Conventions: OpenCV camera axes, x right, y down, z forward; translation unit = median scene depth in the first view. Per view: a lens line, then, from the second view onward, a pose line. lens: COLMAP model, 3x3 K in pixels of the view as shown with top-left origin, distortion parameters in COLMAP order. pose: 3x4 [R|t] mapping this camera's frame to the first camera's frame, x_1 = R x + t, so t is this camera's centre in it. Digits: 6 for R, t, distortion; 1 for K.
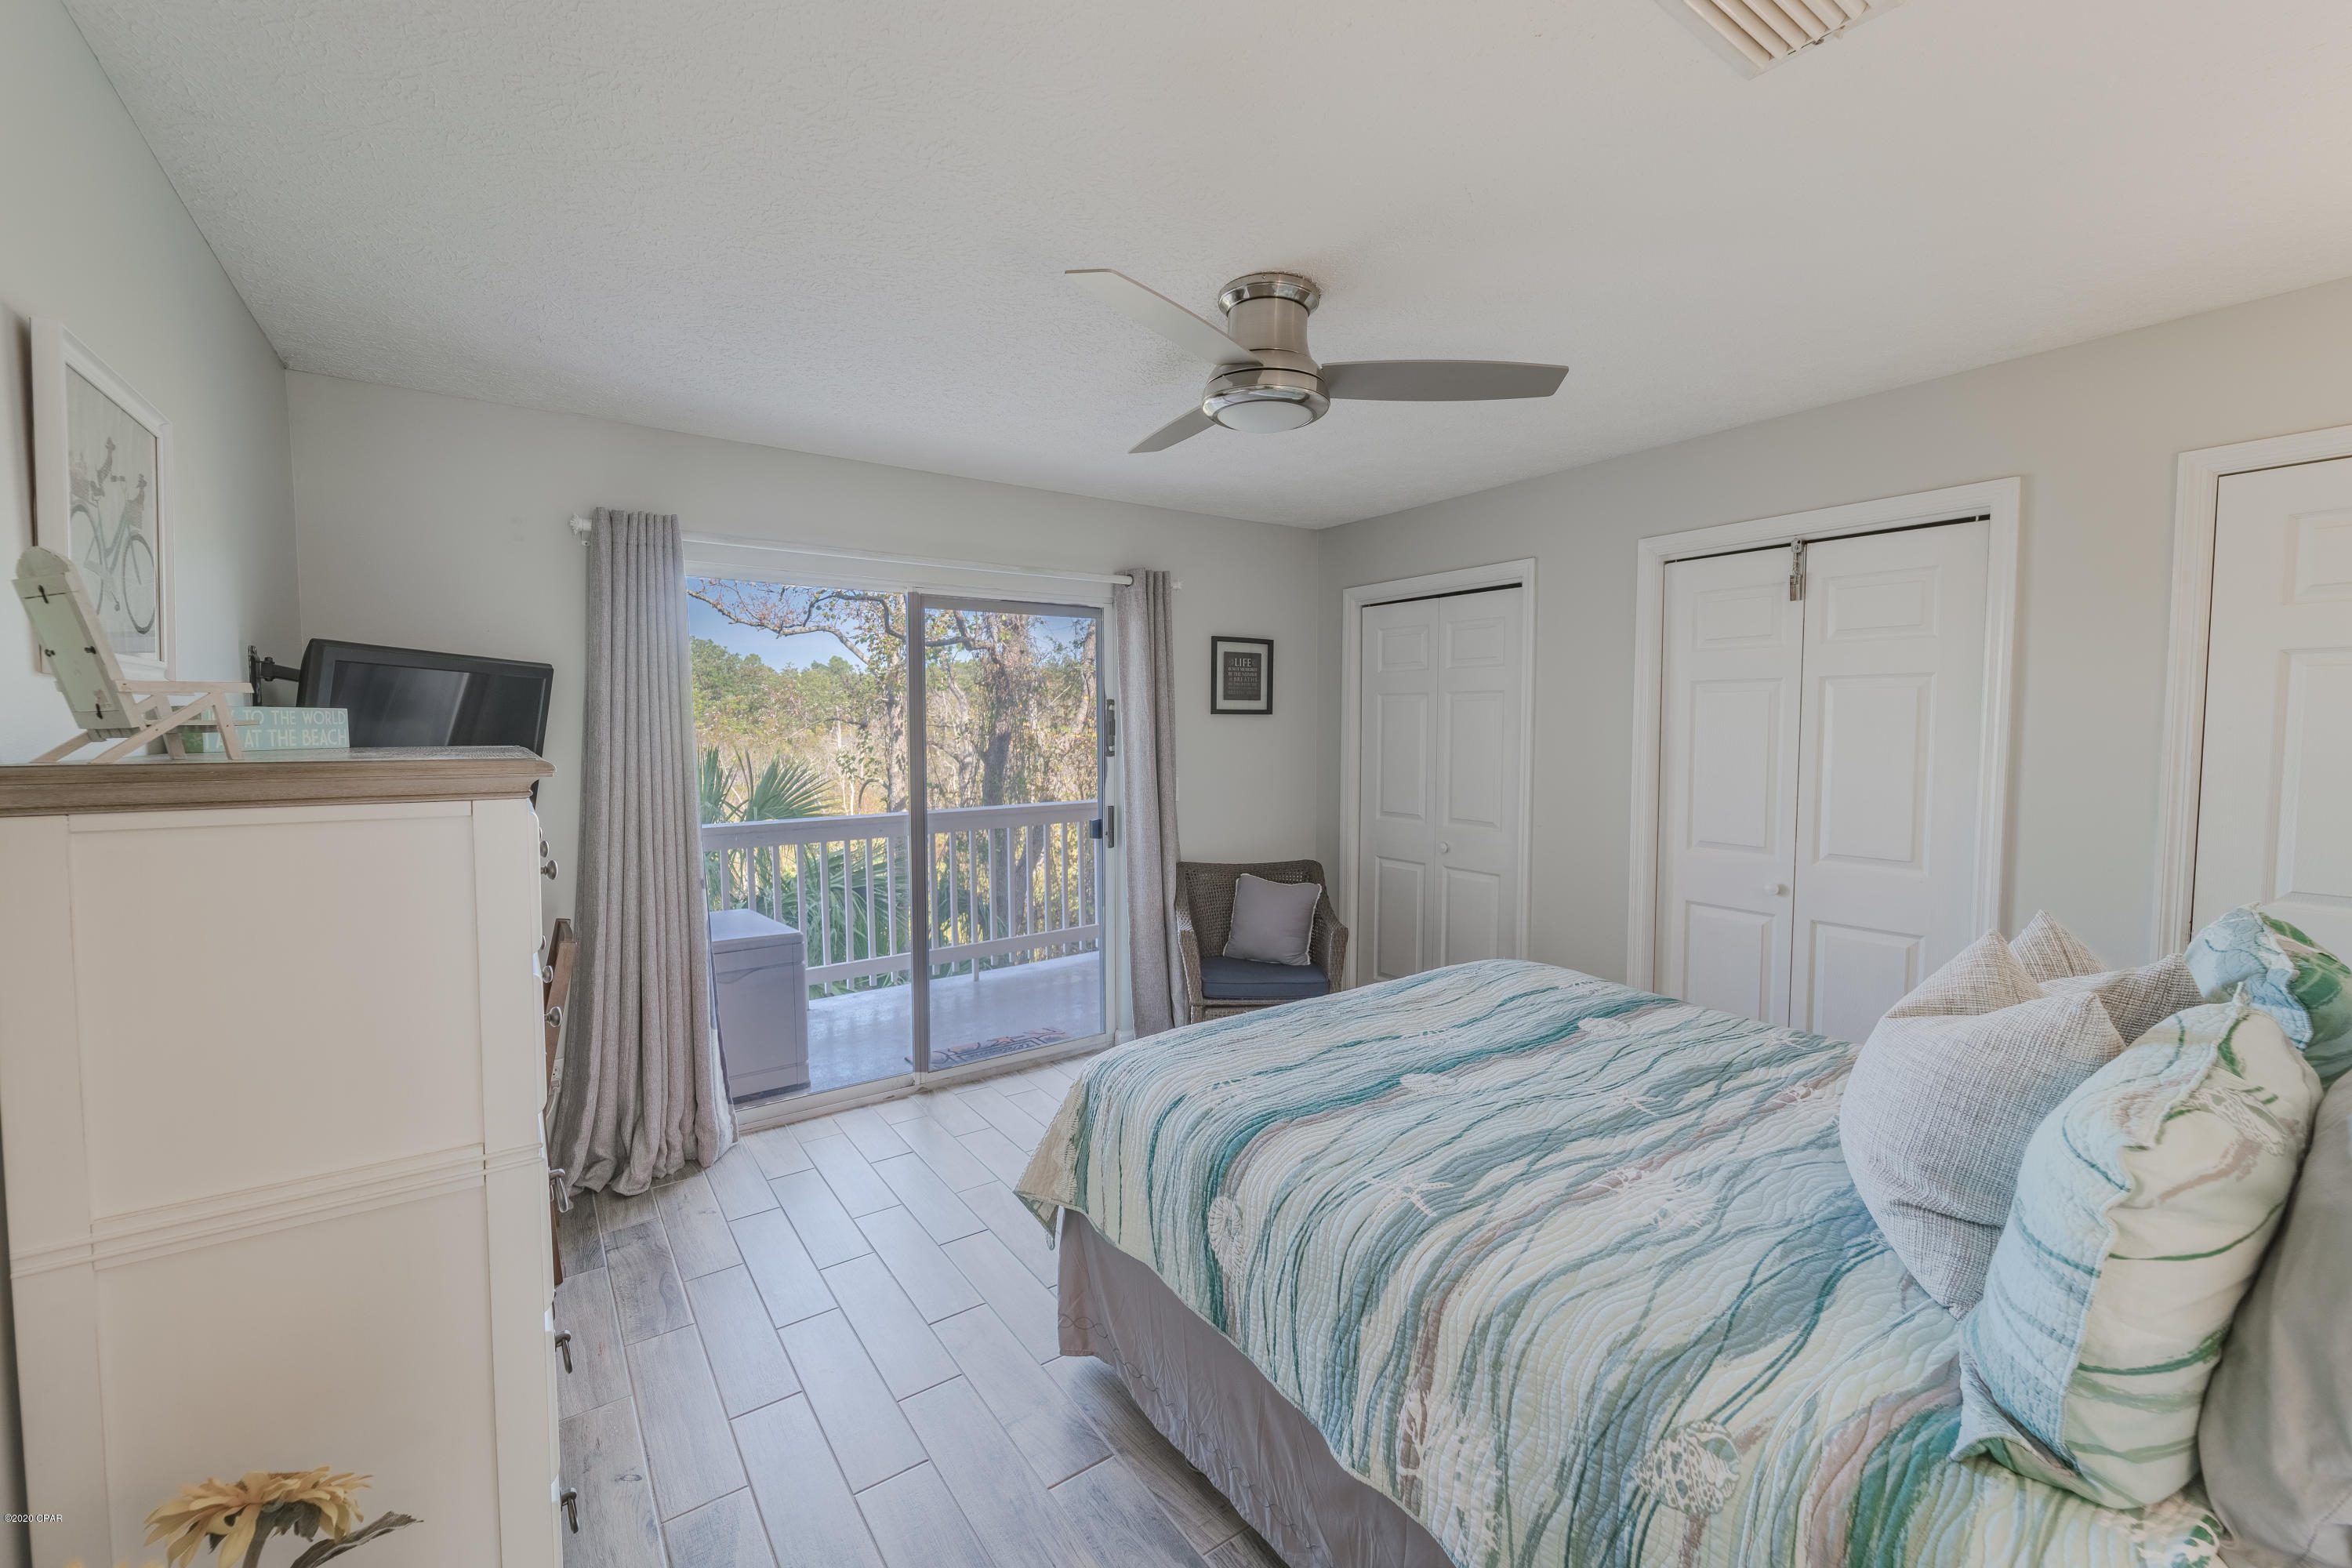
lens RADIAL K [[963.7, 0, 1142.8], [0, 963.7, 783.2], [0, 0, 1]] dist [0.000078, -0.000298]
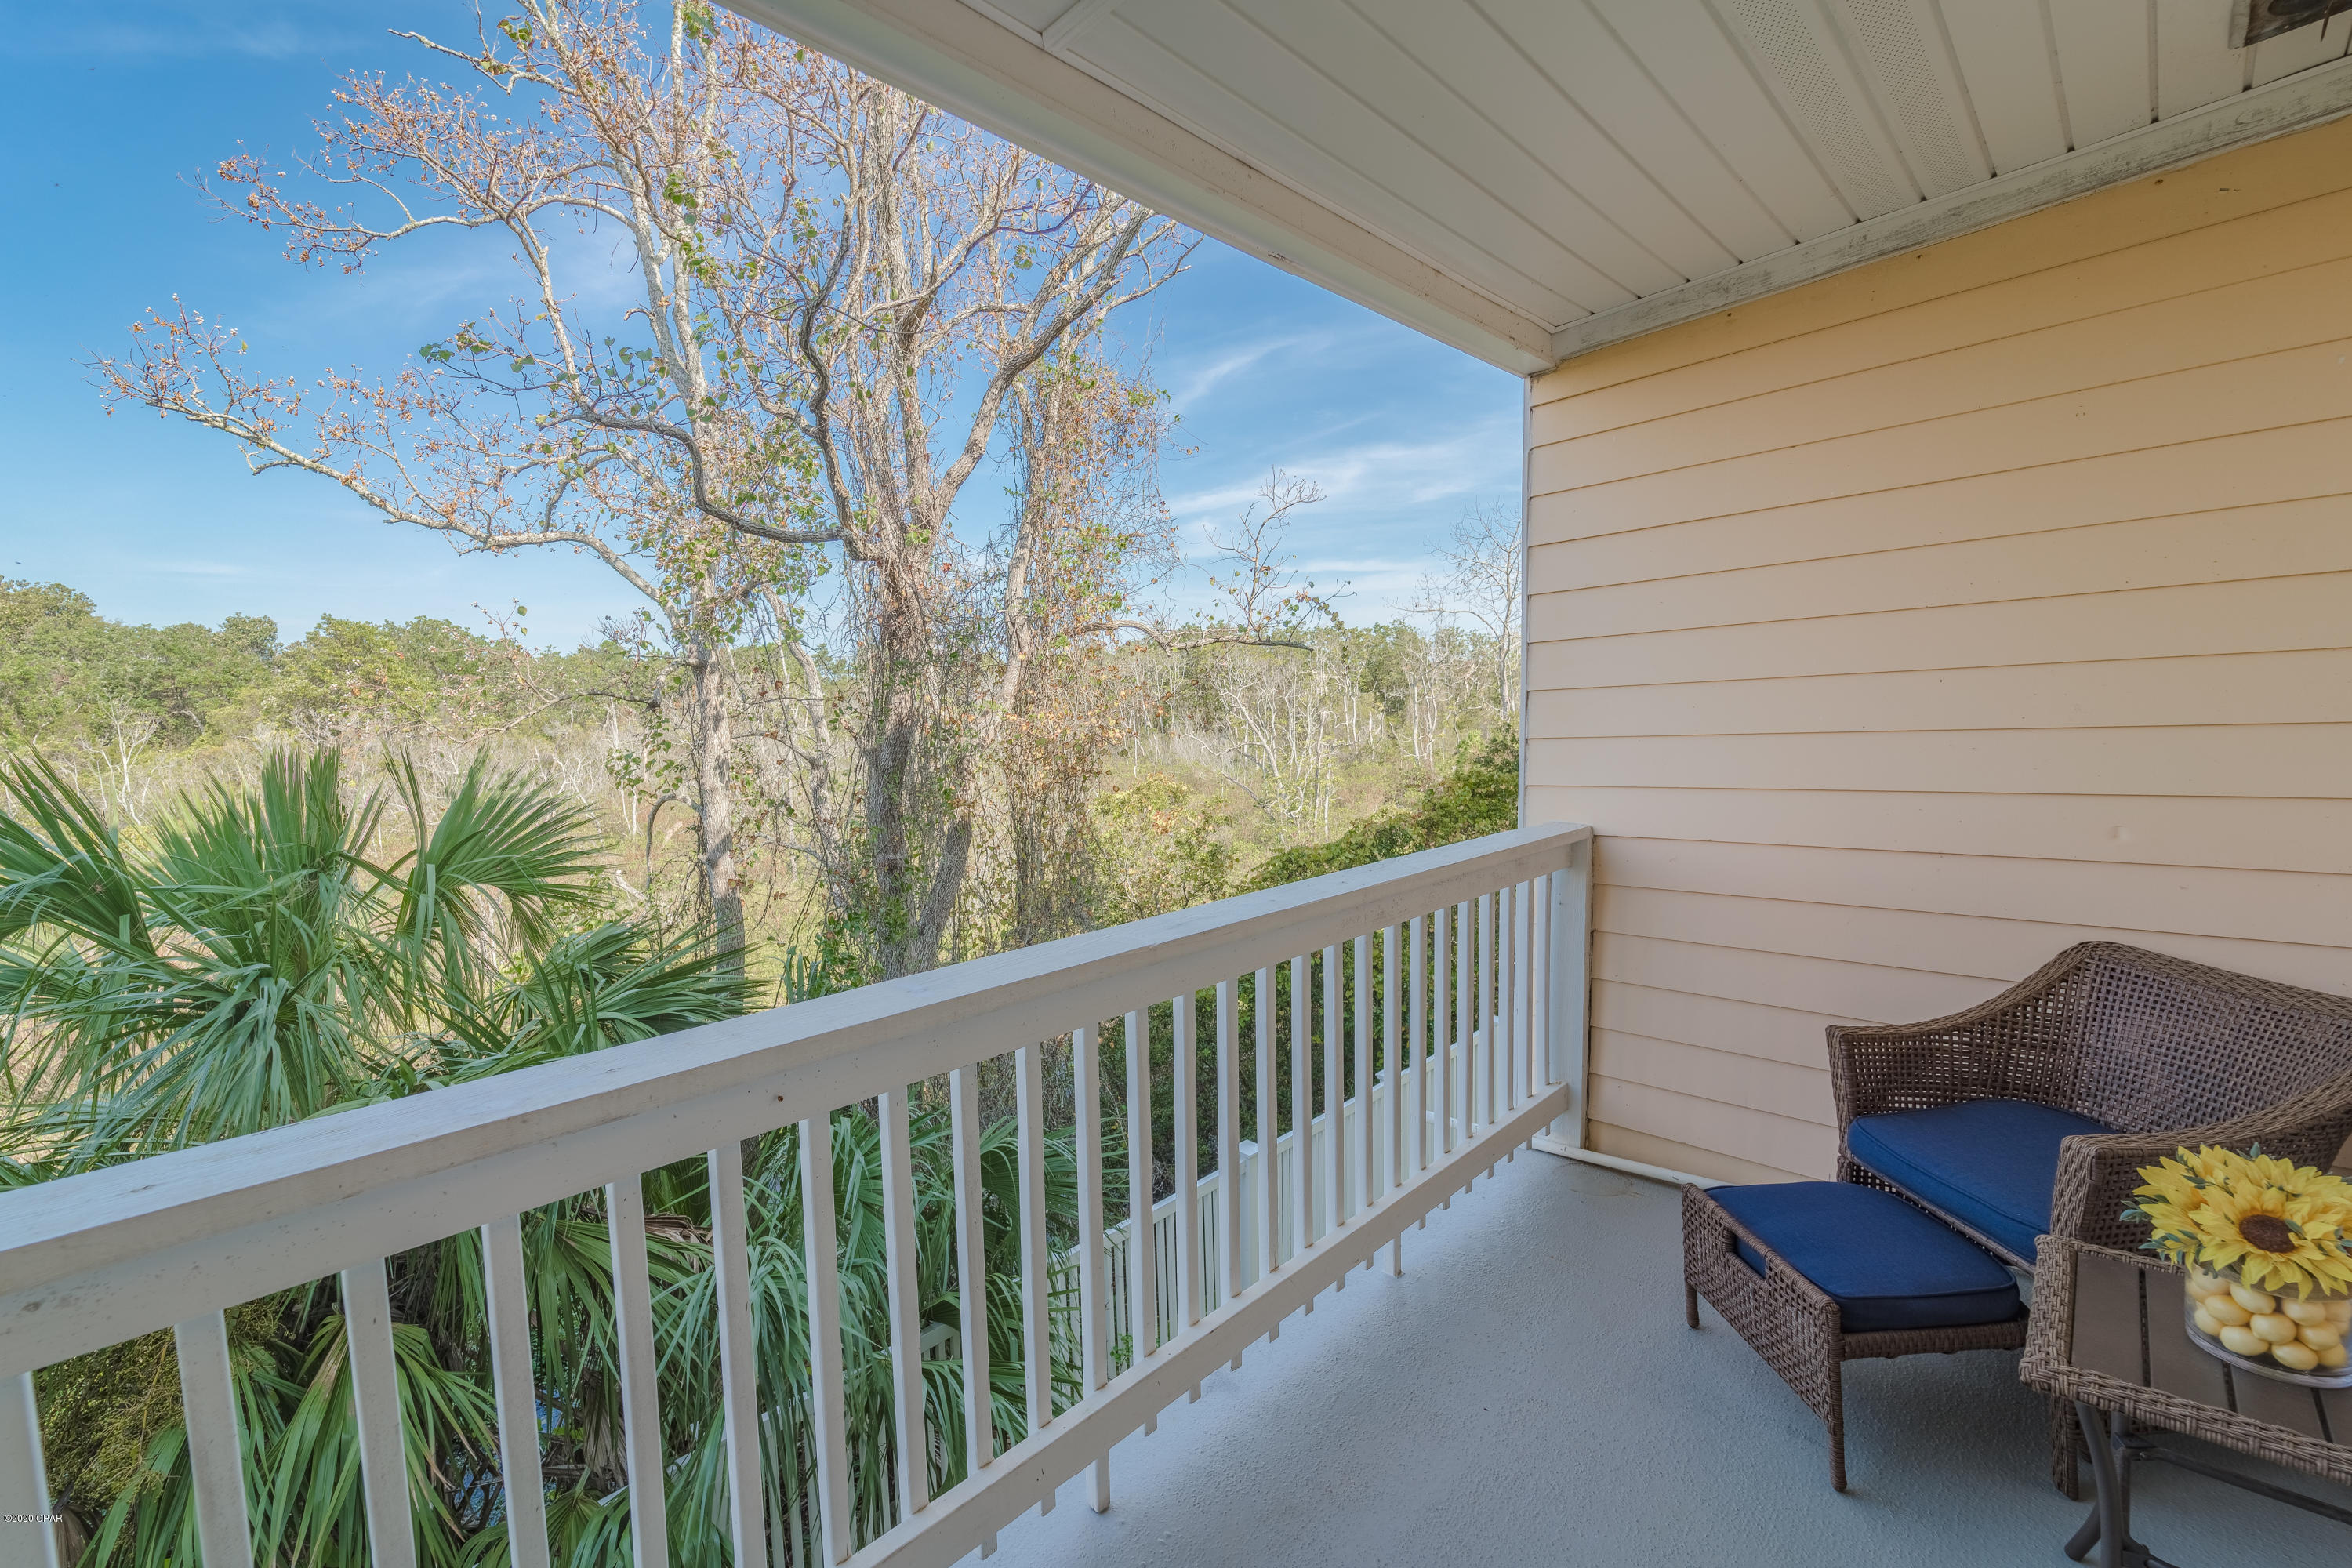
lens RADIAL K [[955.3, 0, 1110.4], [0, 955.3, 785.6], [0, 0, 1]] dist [-0.000270, -0.000125]
pose [[0.985223, -0.032729, 0.168118, -0.409429], [0.030104, 0.999382, 0.018135, -0.049047], [-0.168608, -0.012806, 0.985600, 1.353363]]
